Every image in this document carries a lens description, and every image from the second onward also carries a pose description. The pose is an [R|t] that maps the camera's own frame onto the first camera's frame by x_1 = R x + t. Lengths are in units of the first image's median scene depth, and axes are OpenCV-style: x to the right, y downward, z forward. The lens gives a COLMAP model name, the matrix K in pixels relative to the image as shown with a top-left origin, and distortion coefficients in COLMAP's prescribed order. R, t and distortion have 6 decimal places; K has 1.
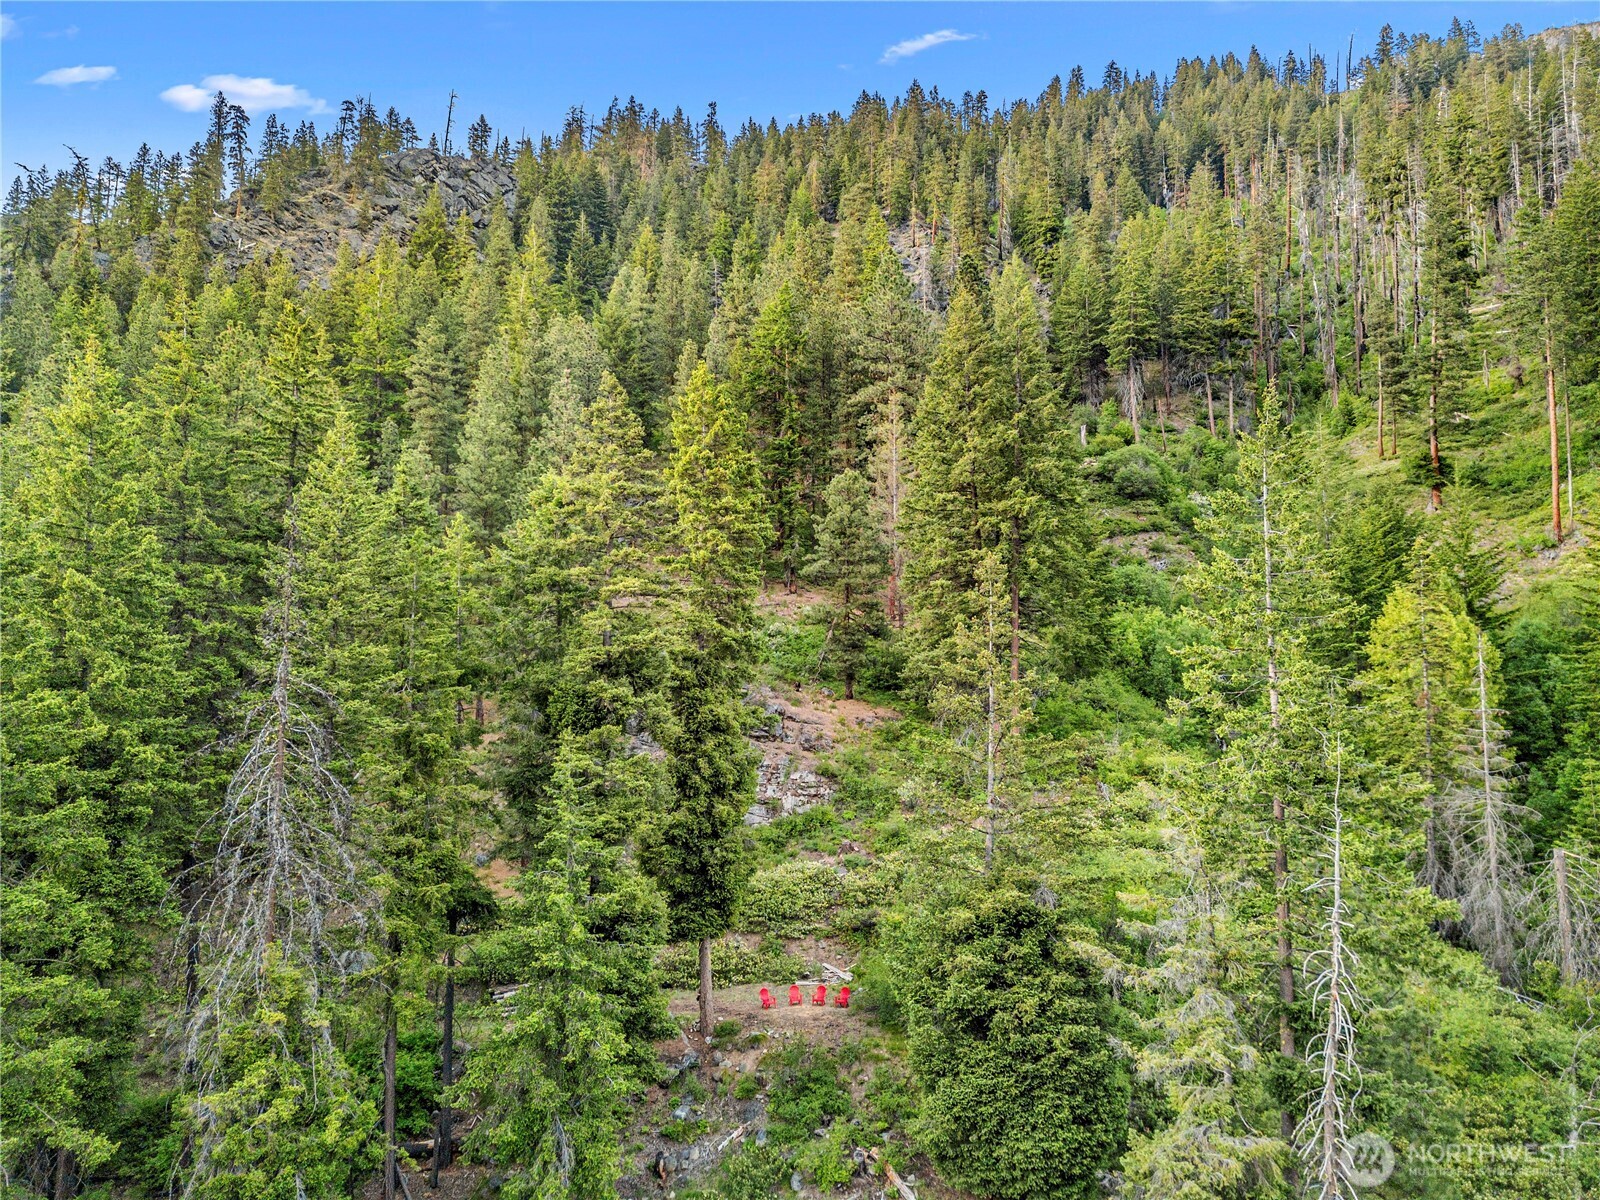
lens RADIAL K [[1150.7, 0, 800.0], [0, 1150.7, 600.0], [0, 0, 1]] dist [0.099223, -0.073972]
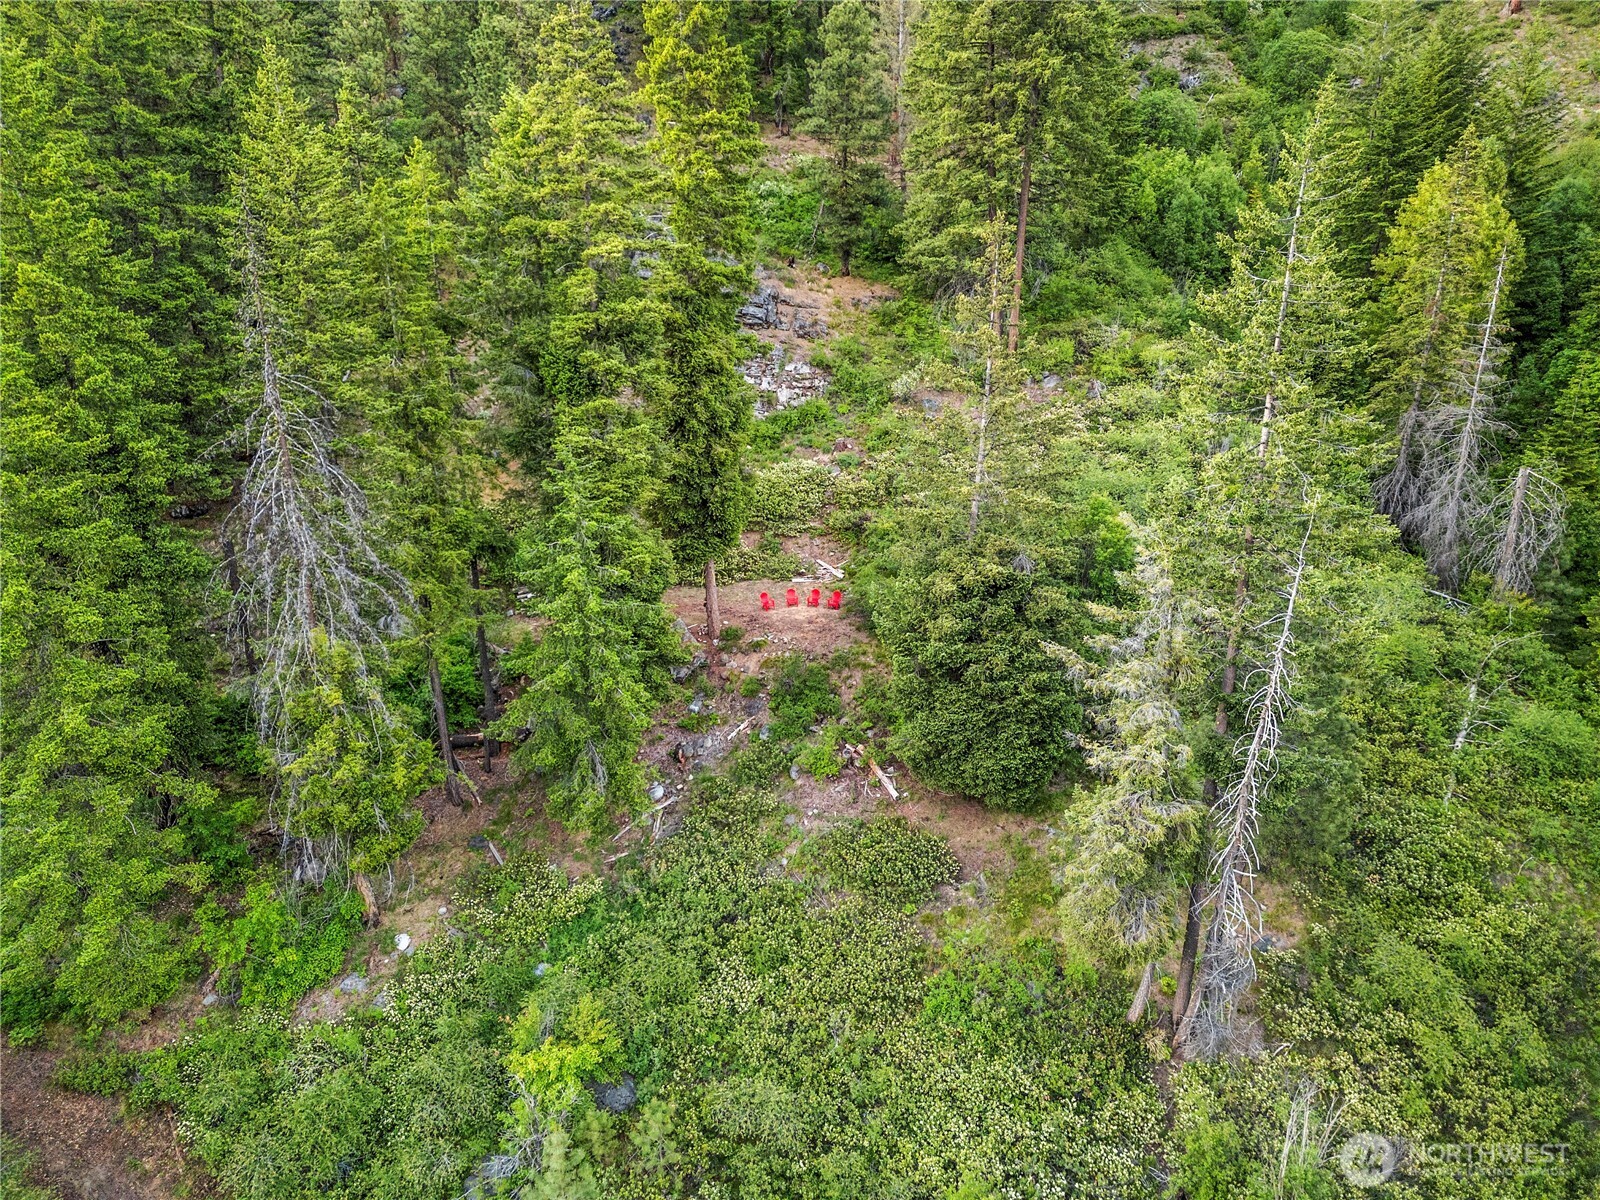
lens RADIAL K [[1141.2, 0, 800.0], [0, 1141.2, 600.0], [0, 0, 1]] dist [0.131060, -0.128044]
pose [[0.999974, -0.006293, 0.003474, -0.000324], [0.004175, 0.901855, 0.432019, -0.139188], [-0.005852, -0.431993, 0.901858, 0.021065]]
